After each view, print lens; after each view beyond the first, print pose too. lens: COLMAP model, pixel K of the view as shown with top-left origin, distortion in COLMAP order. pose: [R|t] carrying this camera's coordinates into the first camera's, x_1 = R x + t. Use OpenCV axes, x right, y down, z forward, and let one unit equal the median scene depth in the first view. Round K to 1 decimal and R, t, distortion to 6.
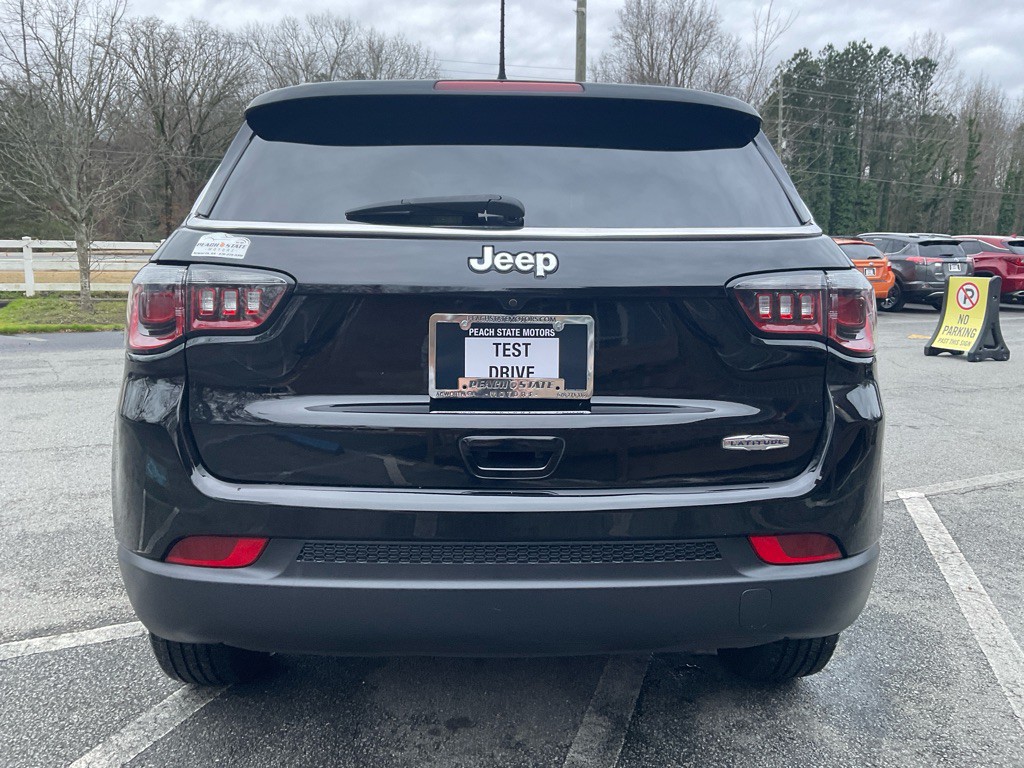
lens RADIAL K [[850.7, 0, 508.9], [0, 850.7, 382.4], [0, 0, 1]] dist [0.054745, -0.102849]
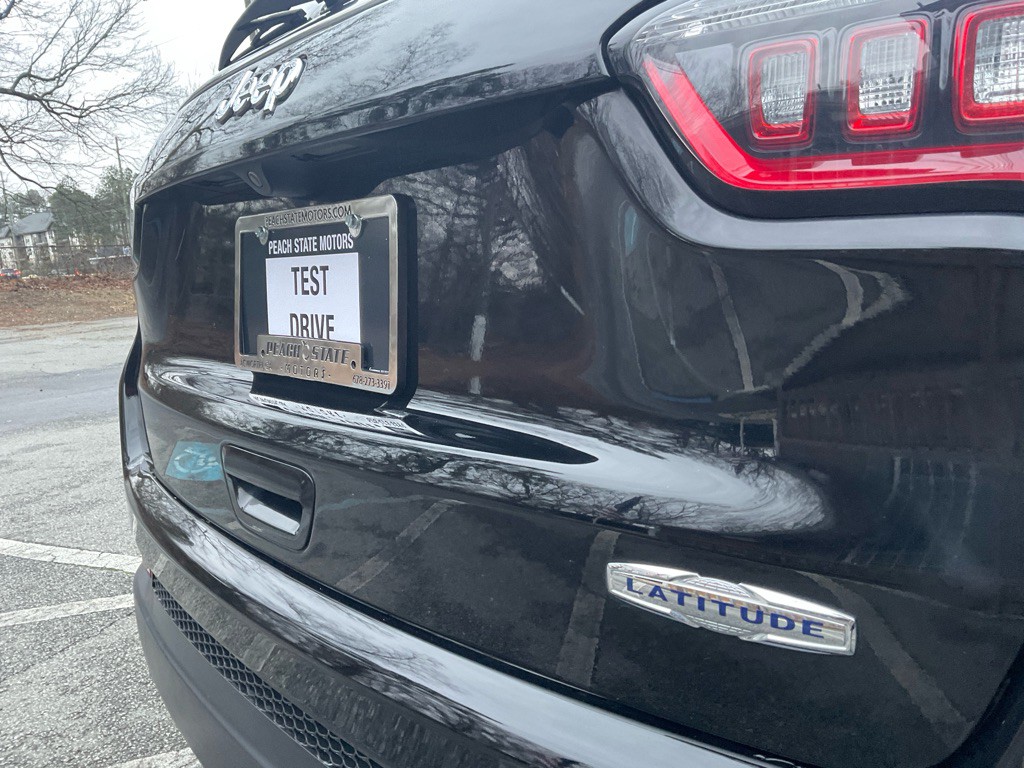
lens RADIAL K [[850.7, 0, 508.9], [0, 850.7, 382.4], [0, 0, 1]] dist [0.054745, -0.102849]
pose [[0.617375, 0.075872, -0.783001, 0.452782], [-0.045407, 0.997116, 0.060818, -0.014673], [0.785357, -0.001994, 0.619040, 0.767111]]
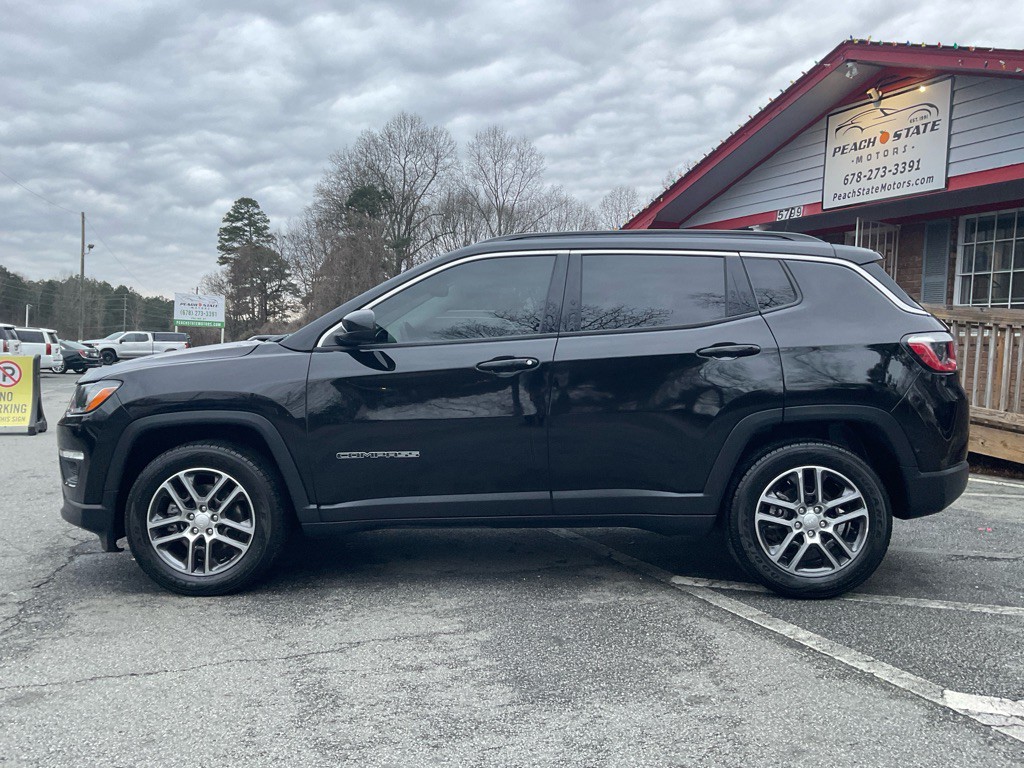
lens RADIAL K [[850.7, 0, 508.9], [0, 850.7, 382.4], [0, 0, 1]] dist [0.054745, -0.102849]
pose [[0.078704, -0.045771, 0.995847, -2.797045], [0.141554, 0.989337, 0.034285, -0.254417], [-0.986797, 0.138267, 0.084344, 2.002038]]
